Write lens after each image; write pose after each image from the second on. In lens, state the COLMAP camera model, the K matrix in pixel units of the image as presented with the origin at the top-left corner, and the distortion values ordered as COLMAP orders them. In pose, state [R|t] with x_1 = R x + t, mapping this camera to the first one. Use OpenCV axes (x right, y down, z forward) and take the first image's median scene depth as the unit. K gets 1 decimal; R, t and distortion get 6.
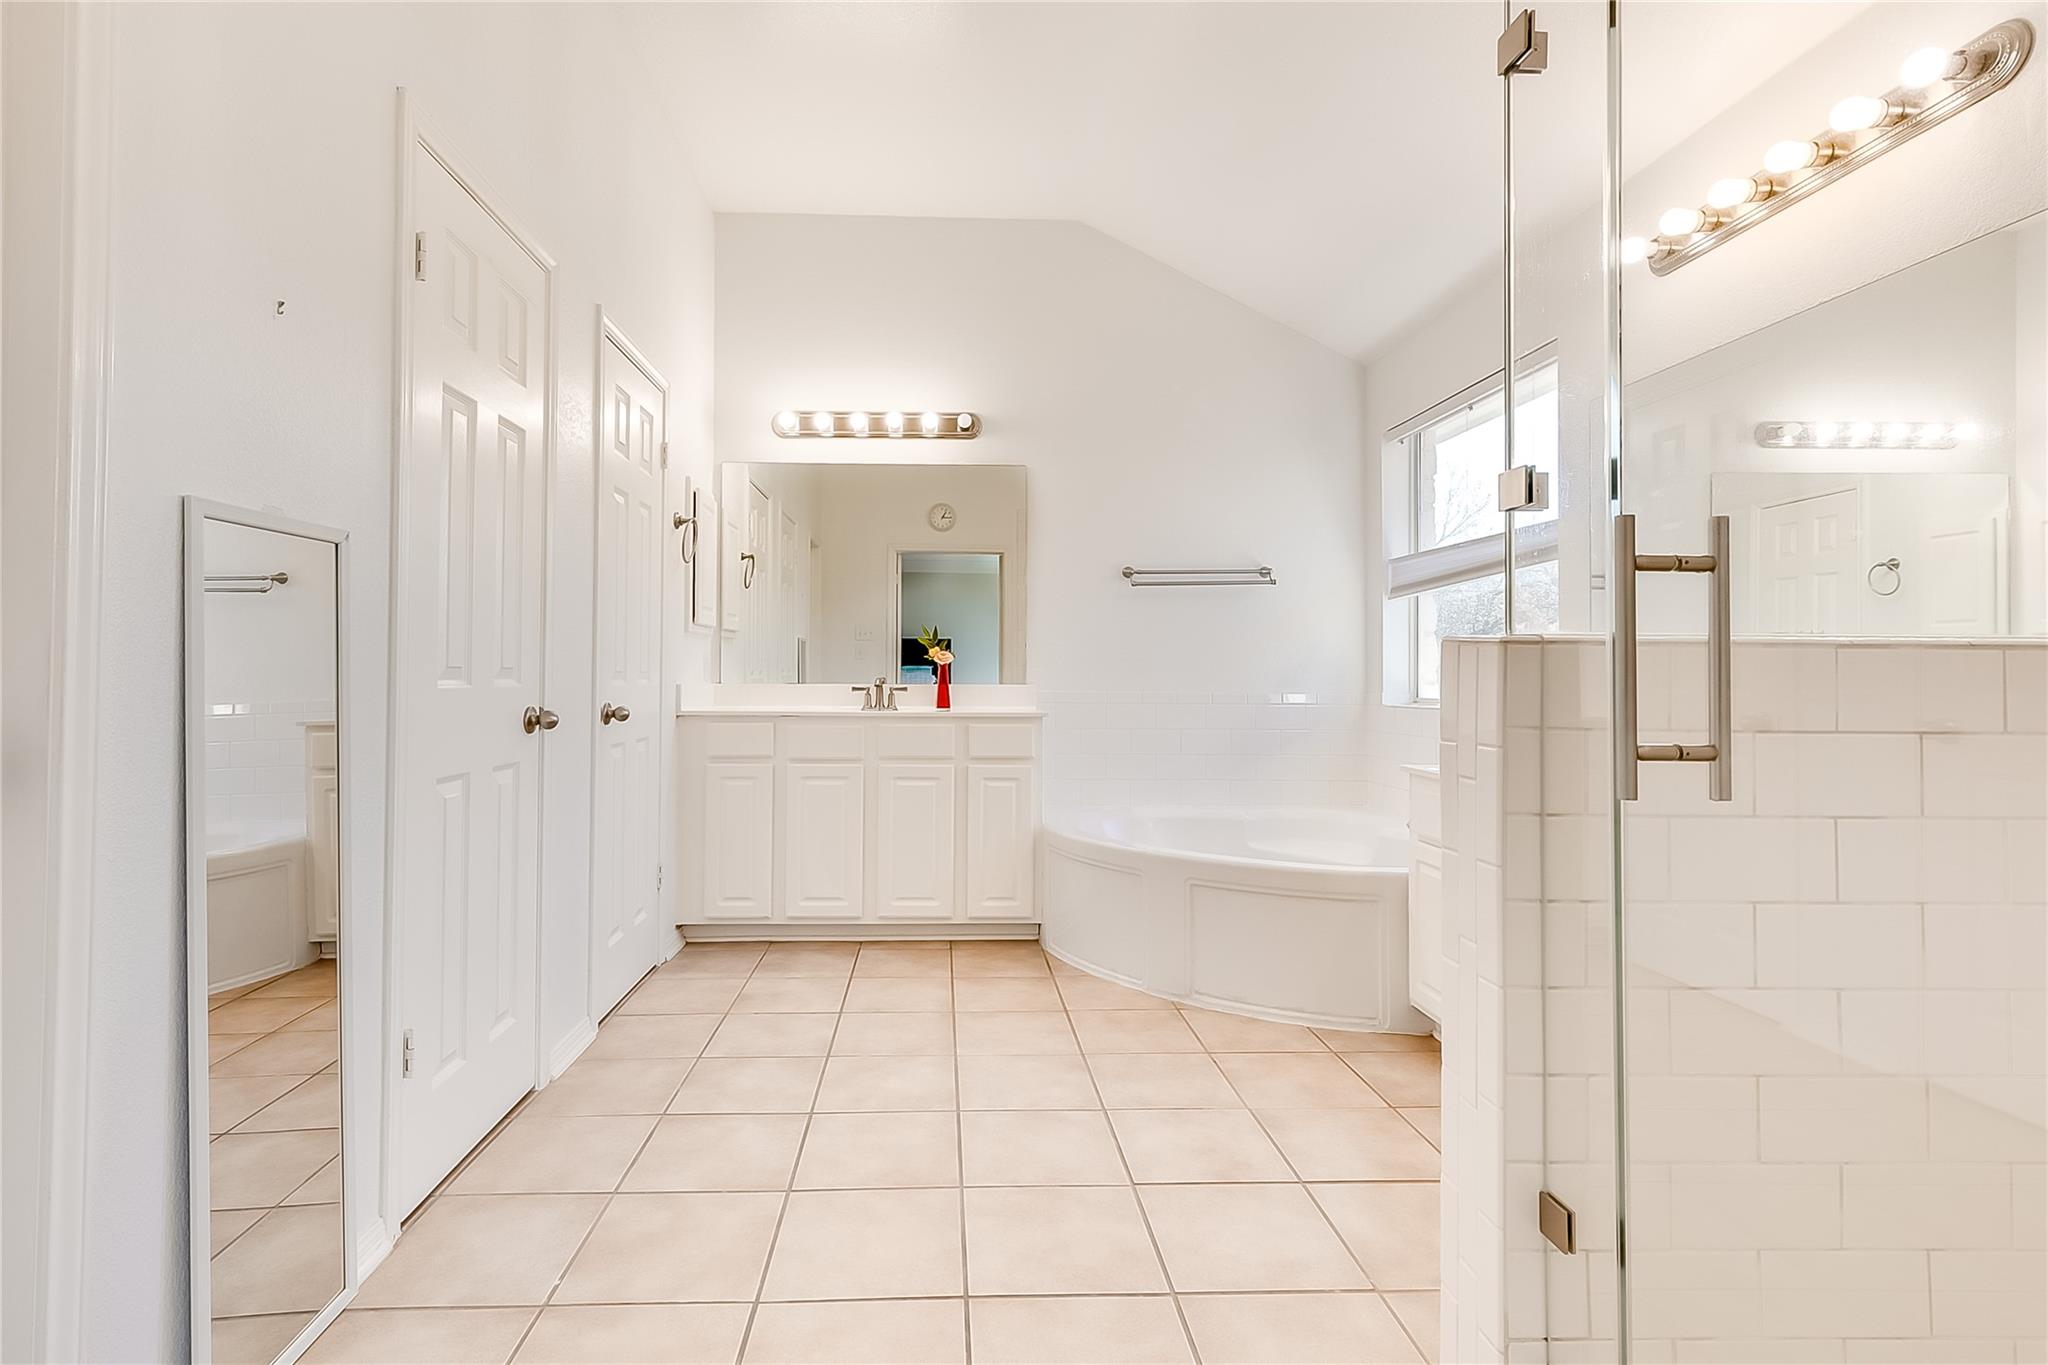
lens RADIAL K [[983.5, 0, 958.5], [0, 983.5, 650.4], [0, 0, 1]] dist [-0.001509, -0.000110]
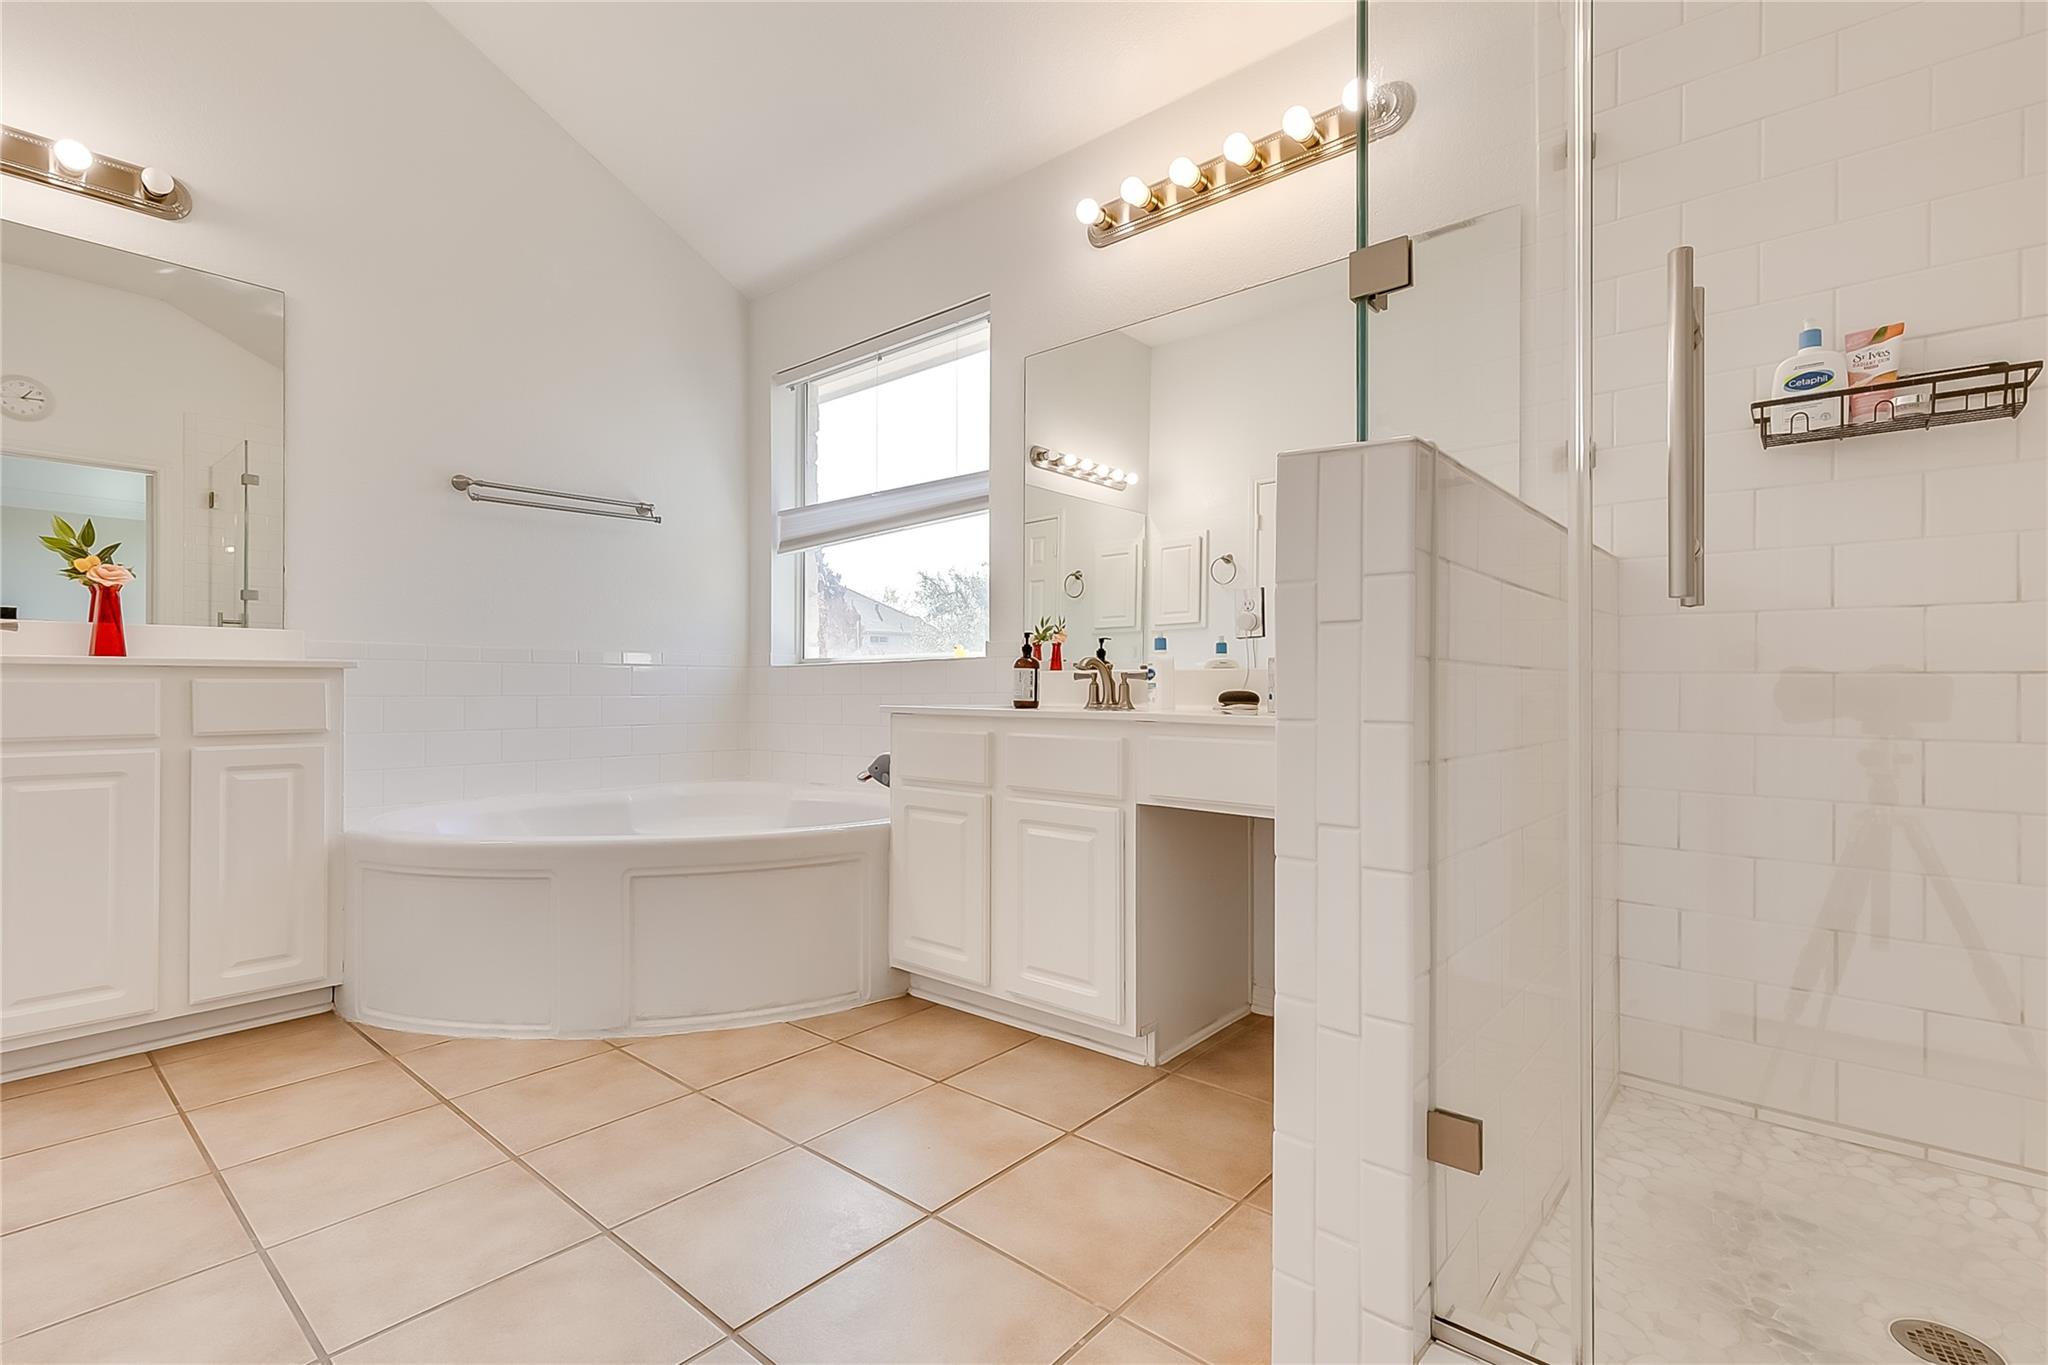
lens RADIAL K [[925.5, 0, 1034.4], [0, 925.5, 687.3], [0, 0, 1]] dist [0.001298, 0.000051]
pose [[0.661724, -0.004436, 0.749735, -0.071695], [-0.014459, 0.999721, 0.018677, 0.061638], [-0.749608, -0.023200, 0.661475, 0.249864]]
